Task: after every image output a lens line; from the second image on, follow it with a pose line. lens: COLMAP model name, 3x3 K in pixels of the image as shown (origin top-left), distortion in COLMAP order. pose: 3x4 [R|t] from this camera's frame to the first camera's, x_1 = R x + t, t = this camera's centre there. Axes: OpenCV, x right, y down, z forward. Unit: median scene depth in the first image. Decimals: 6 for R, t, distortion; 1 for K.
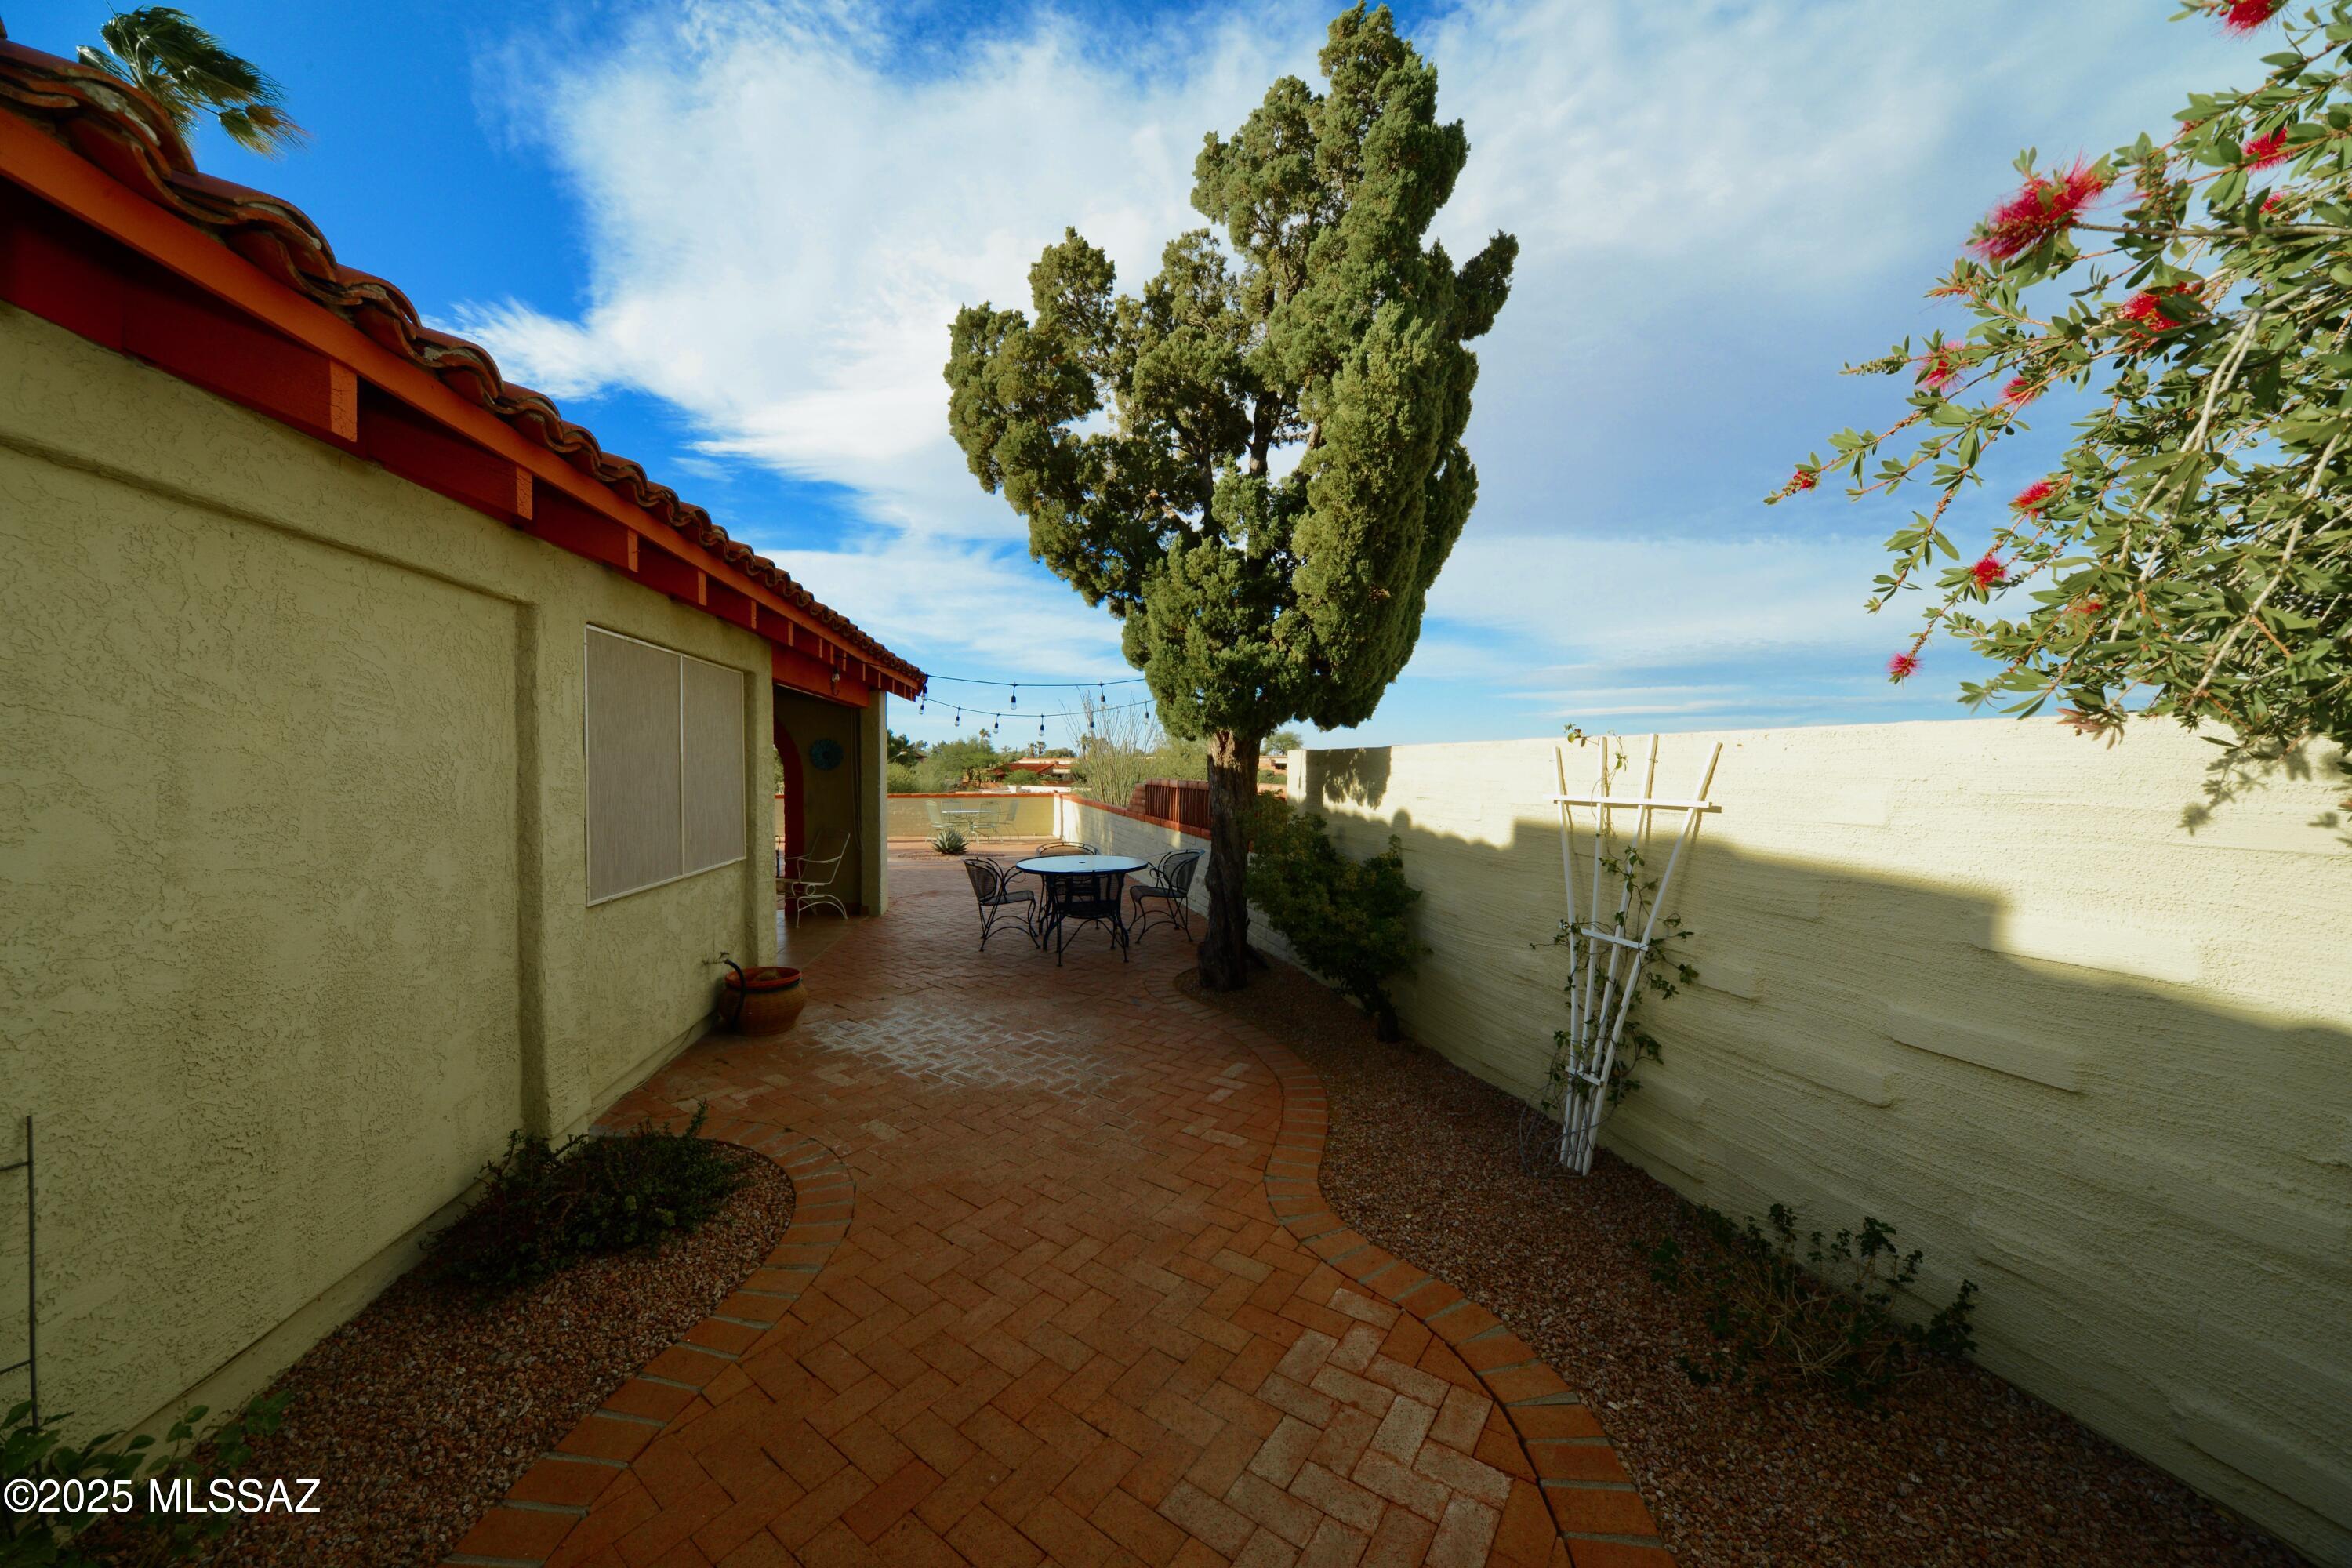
lens RADIAL K [[811.7, 0, 1169.4], [0, 811.7, 785.4], [0, 0, 1]] dist [-0.021122, -0.000075]
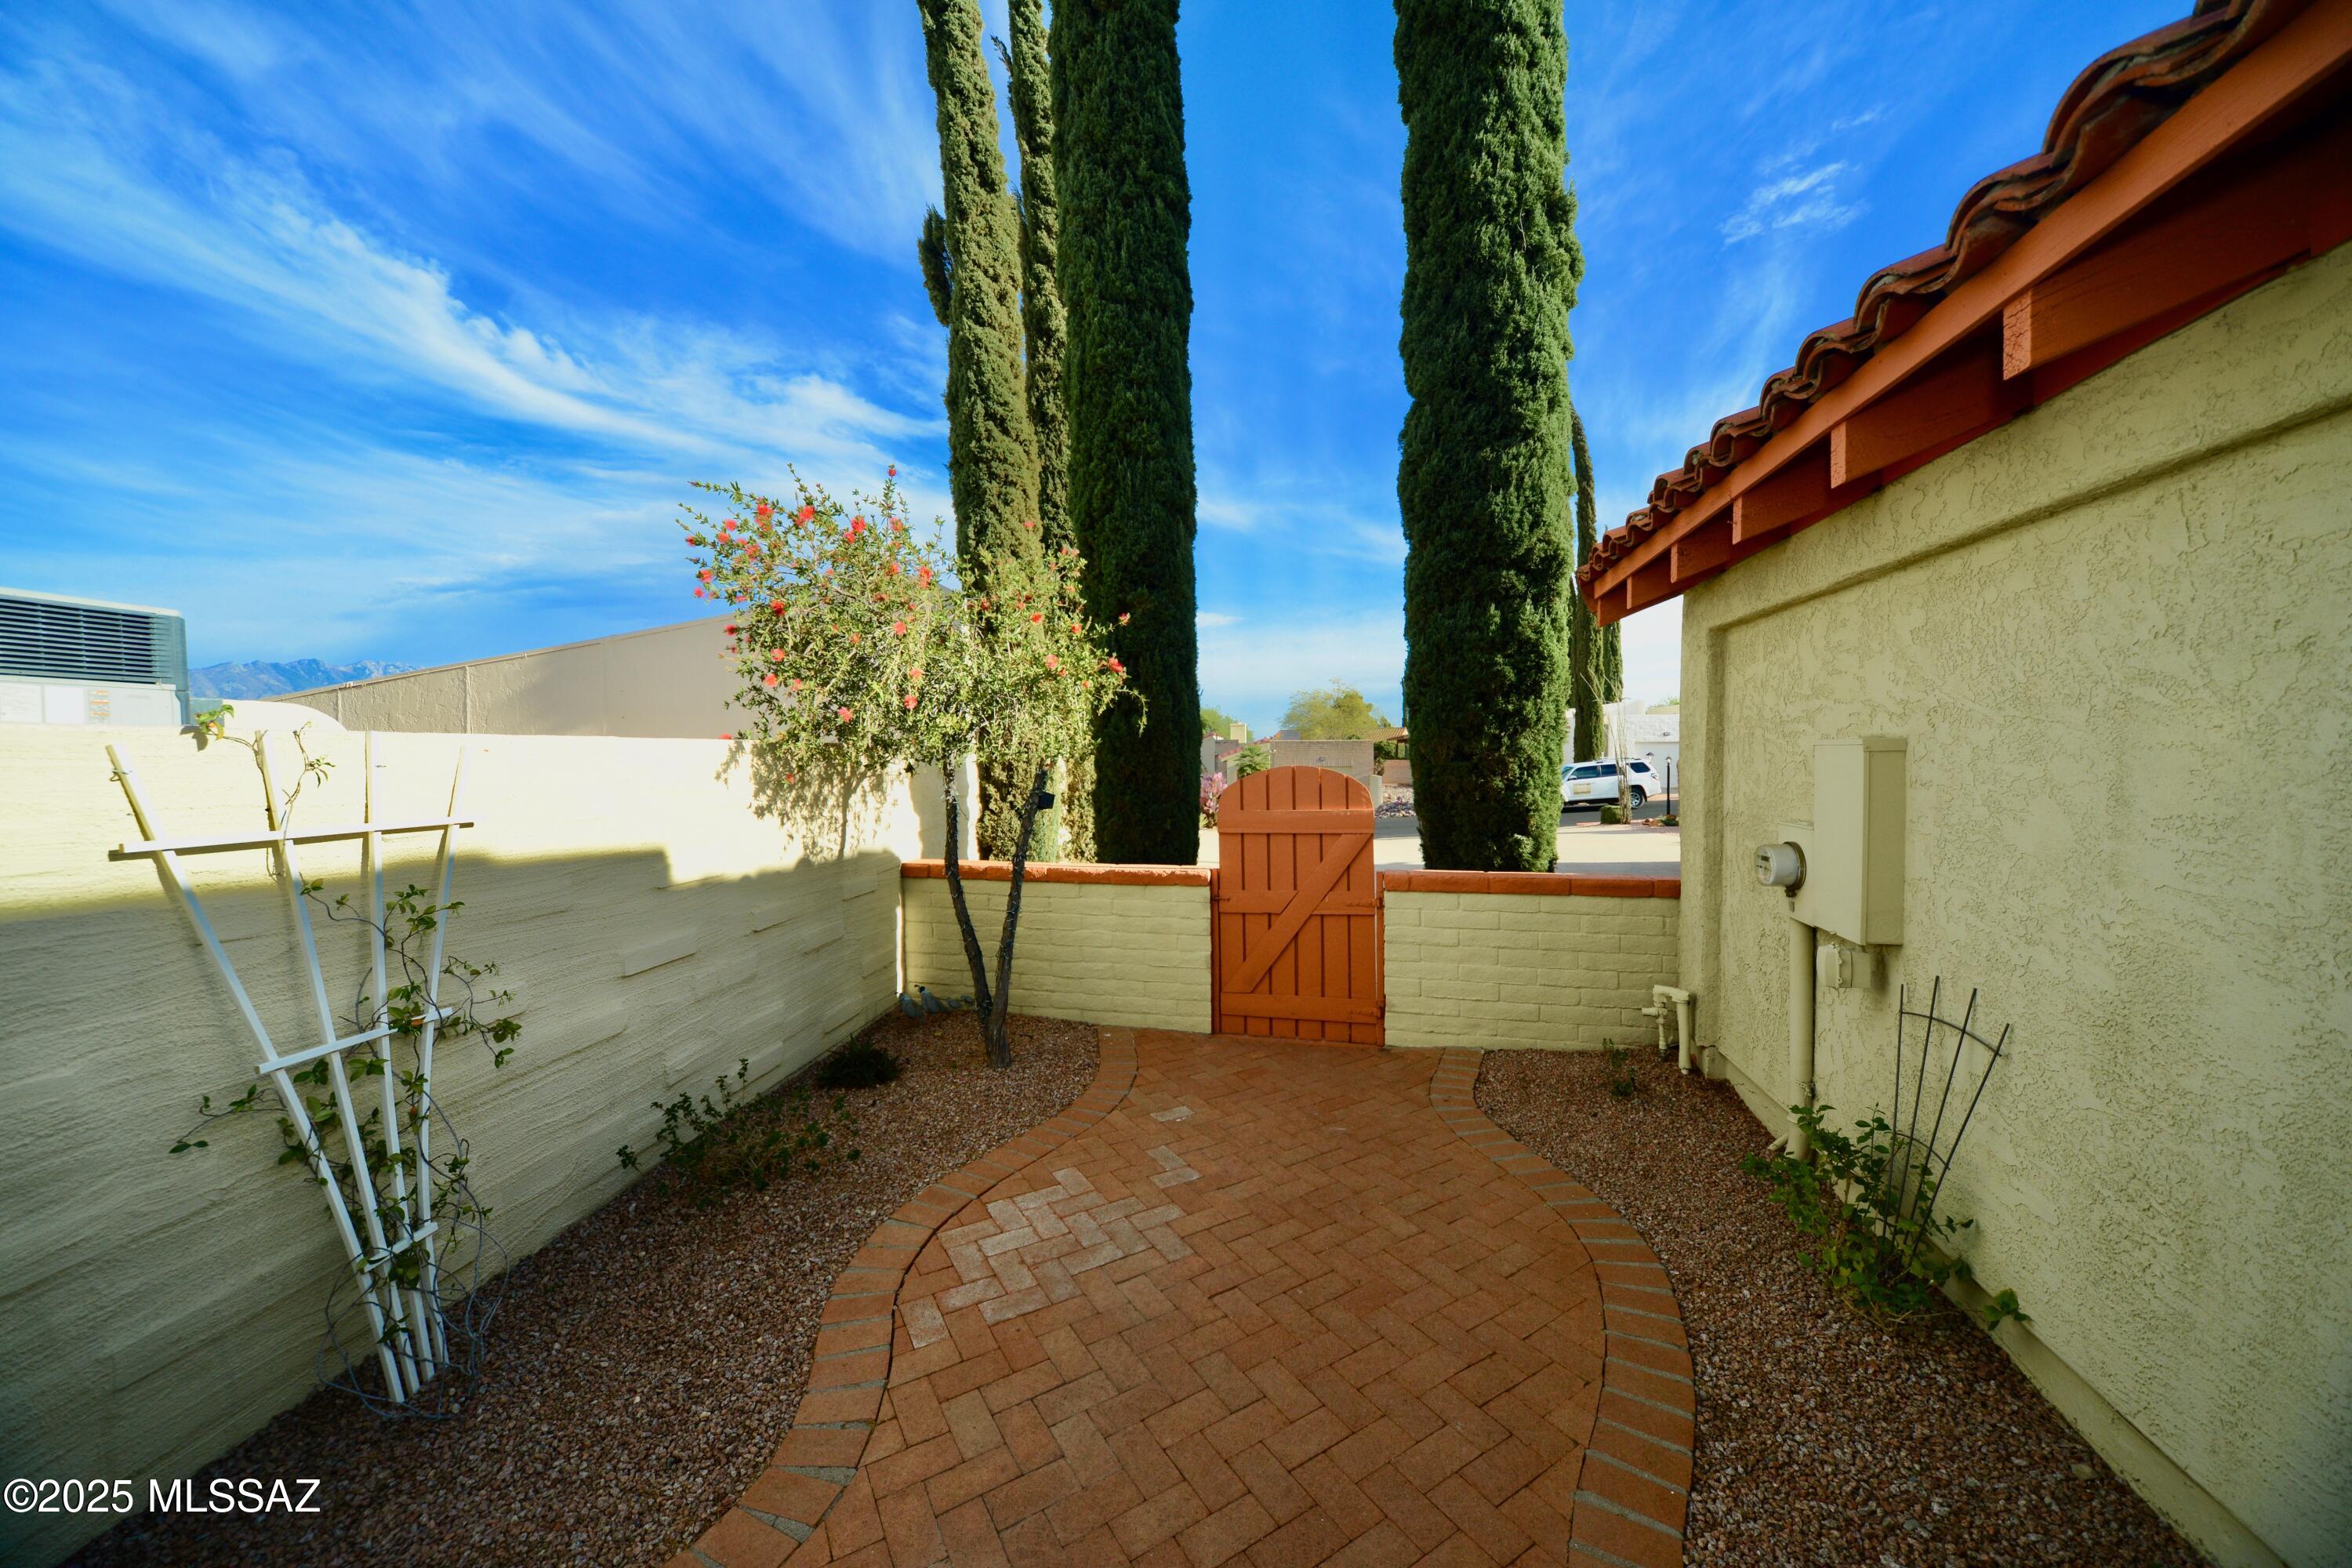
lens RADIAL K [[811.7, 0, 1169.4], [0, 811.7, 785.4], [0, 0, 1]] dist [-0.021122, -0.000075]
pose [[-0.923802, -0.007750, 0.382793, -0.507053], [0.015847, 0.998164, 0.058453, -0.069548], [-0.382543, 0.060065, -0.921983, 2.175521]]
